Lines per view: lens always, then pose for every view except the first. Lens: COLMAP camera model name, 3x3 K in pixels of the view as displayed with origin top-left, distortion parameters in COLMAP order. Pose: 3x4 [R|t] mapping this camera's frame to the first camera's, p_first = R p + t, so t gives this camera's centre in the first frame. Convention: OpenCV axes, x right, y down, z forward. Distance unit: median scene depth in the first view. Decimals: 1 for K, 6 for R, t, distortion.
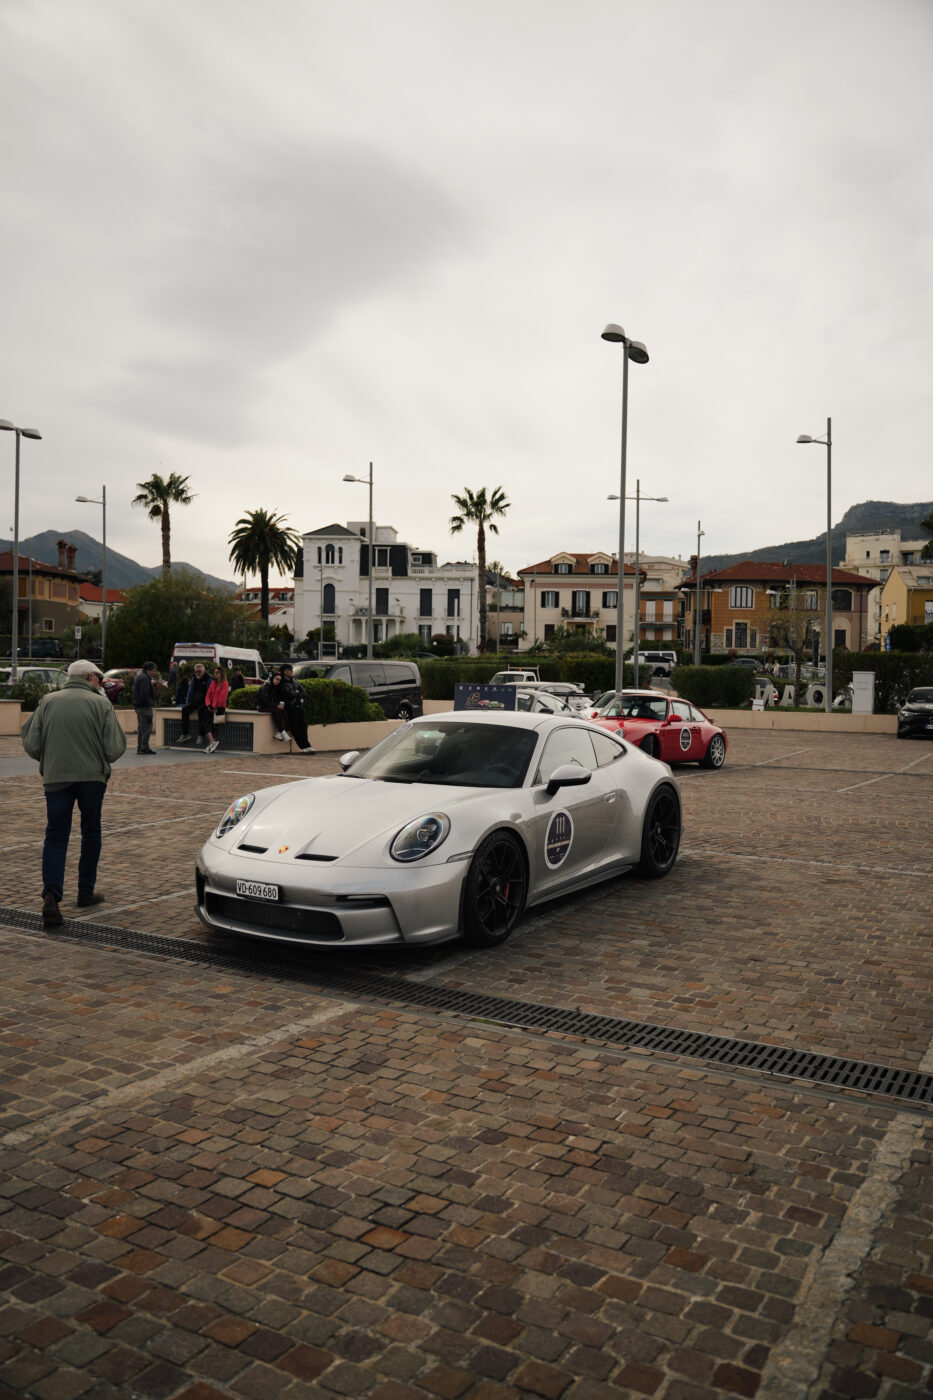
lens RADIAL K [[1112.1, 0, 463.8], [0, 1112.1, 699.8], [0, 0, 1]] dist [-0.007420, 0.006883]
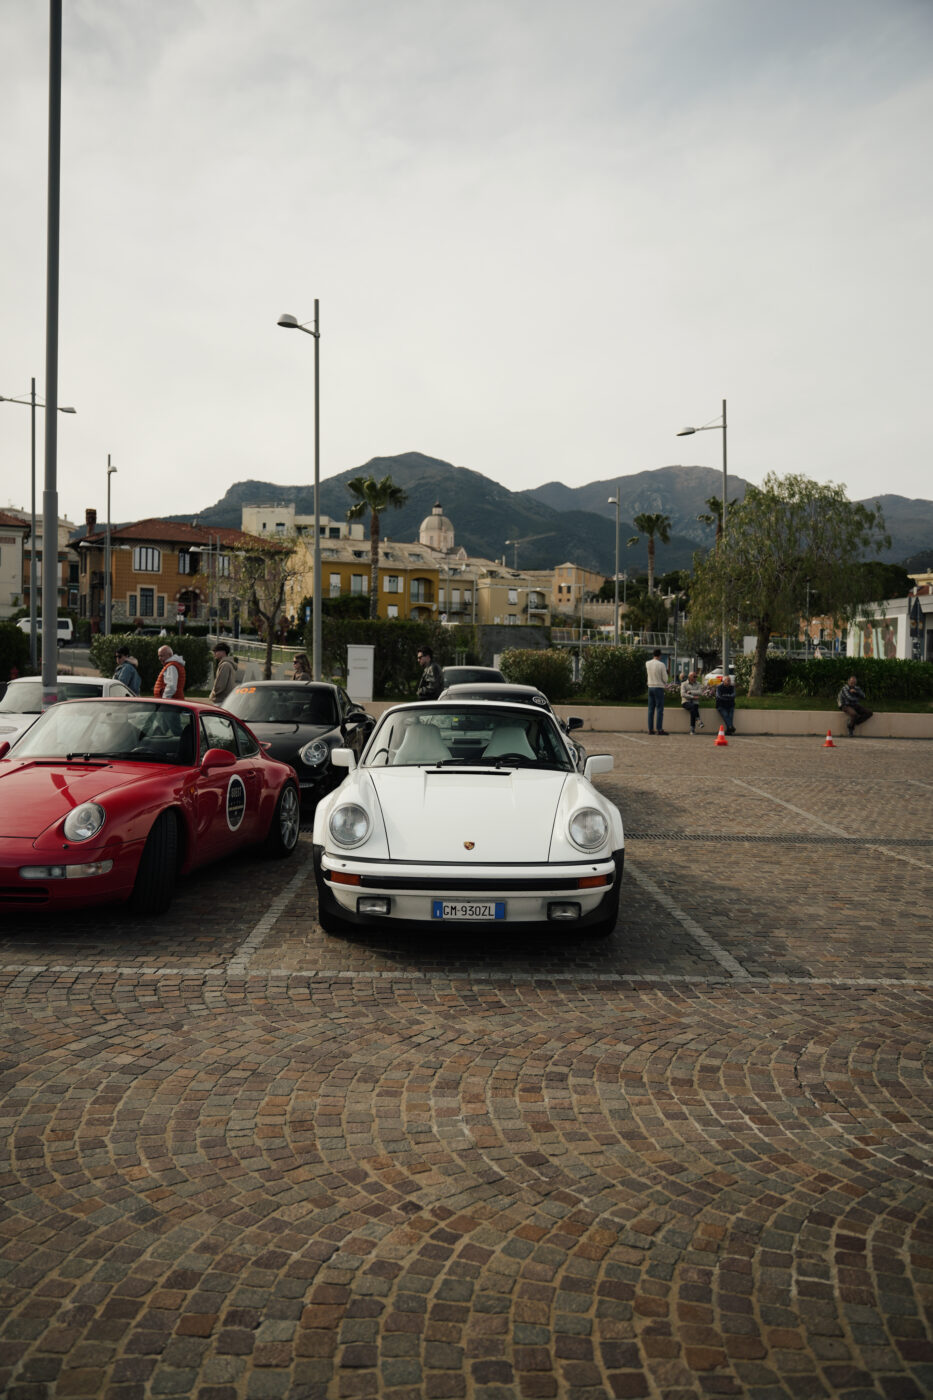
lens RADIAL K [[1112.1, 0, 463.8], [0, 1112.1, 699.8], [0, 0, 1]] dist [-0.007420, 0.006883]
pose [[0.858194, -0.017257, 0.513036, 0.010183], [0.004384, 0.999645, 0.026292, -0.002653], [-0.513307, -0.020314, 0.857965, 0.104437]]
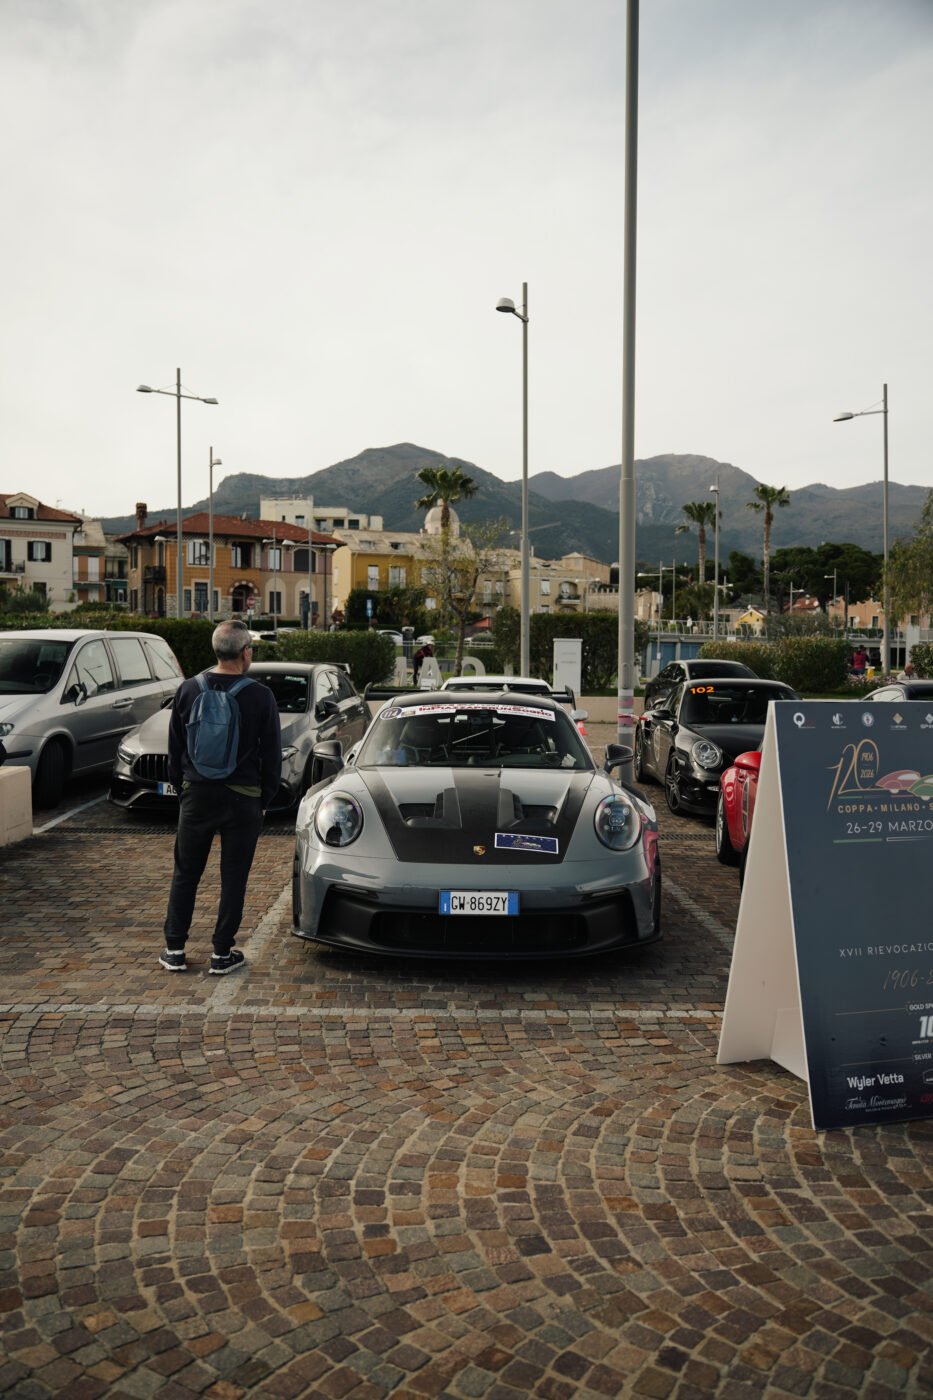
lens RADIAL K [[1112.1, 0, 463.8], [0, 1112.1, 699.8], [0, 0, 1]] dist [-0.007420, 0.006883]
pose [[0.855032, -0.030900, 0.517653, -0.027823], [0.015264, 0.999290, 0.034438, -0.003830], [-0.518350, -0.021544, 0.854897, 0.134453]]
